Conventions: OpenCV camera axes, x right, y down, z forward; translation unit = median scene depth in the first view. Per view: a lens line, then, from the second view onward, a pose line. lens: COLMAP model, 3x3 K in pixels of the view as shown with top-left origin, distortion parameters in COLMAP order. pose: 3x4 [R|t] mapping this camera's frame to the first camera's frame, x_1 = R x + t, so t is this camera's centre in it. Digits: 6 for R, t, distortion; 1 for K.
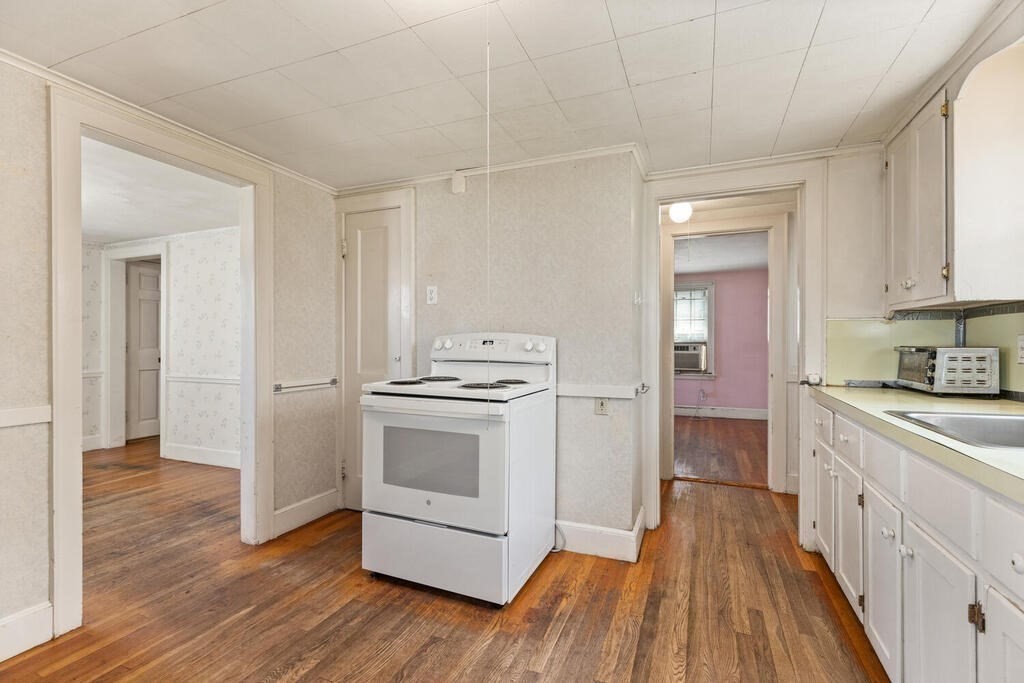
lens RADIAL K [[458.5, 0, 512.0], [0, 458.5, 341.5], [0, 0, 1]] dist [0.002293, 0.000492]
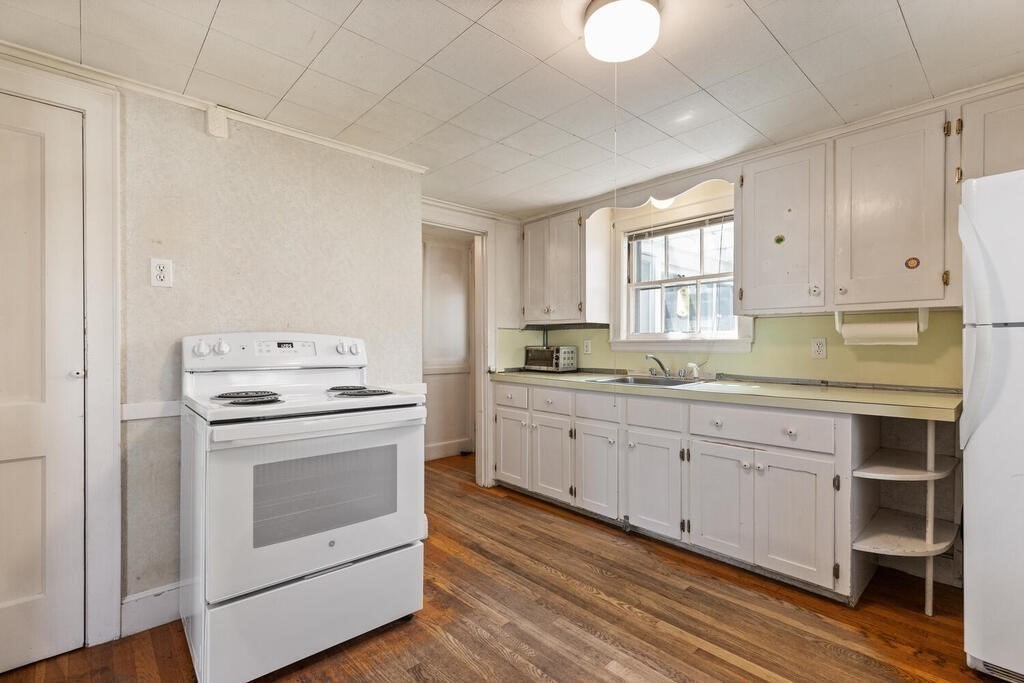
lens RADIAL K [[464.8, 0, 515.9], [0, 464.8, 343.1], [0, 0, 1]] dist [0.000911, 0.000054]
pose [[0.424273, -0.000743, 0.905534, -0.651940], [-0.000751, 0.999999, 0.001172, -0.001971], [-0.905534, -0.001177, 0.424272, 0.300748]]
